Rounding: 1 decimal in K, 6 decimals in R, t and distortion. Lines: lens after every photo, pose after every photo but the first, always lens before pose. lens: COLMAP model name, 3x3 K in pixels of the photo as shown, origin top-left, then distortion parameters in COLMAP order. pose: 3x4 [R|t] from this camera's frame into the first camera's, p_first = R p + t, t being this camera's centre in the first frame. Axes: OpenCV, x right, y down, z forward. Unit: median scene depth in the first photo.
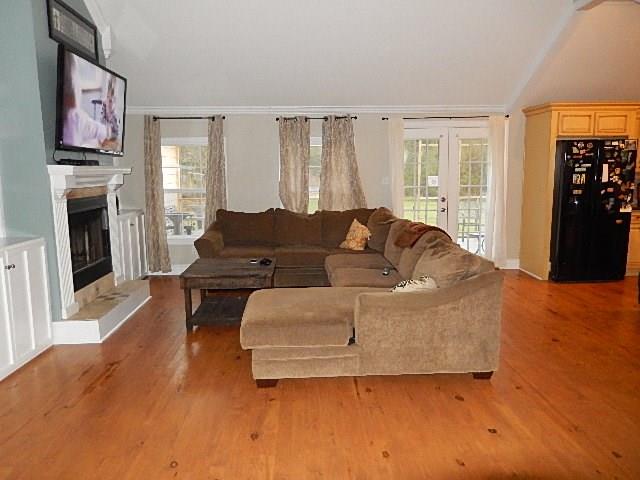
lens RADIAL K [[492.6, 0, 321.4], [0, 492.6, 244.5], [0, 0, 1]] dist [0.027833, -0.001417]
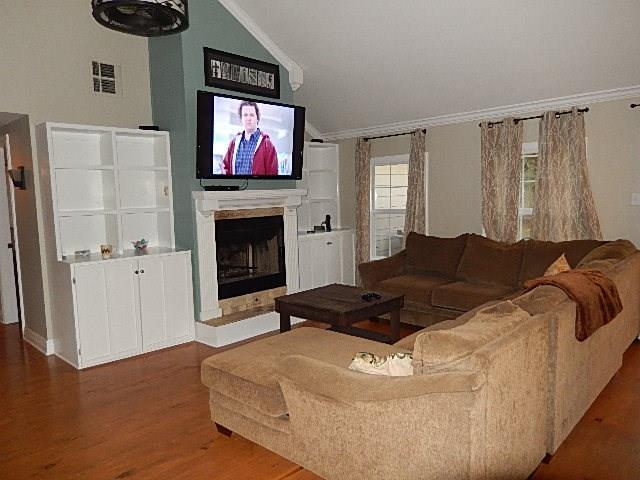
lens RADIAL K [[492.6, 0, 321.4], [0, 492.6, 244.5], [0, 0, 1]] dist [0.027833, -0.001417]
pose [[0.685005, 0.062383, -0.725862, 0.338901], [-0.082629, 0.996551, 0.007668, -0.041686], [0.723837, 0.054724, 0.687797, 0.255821]]
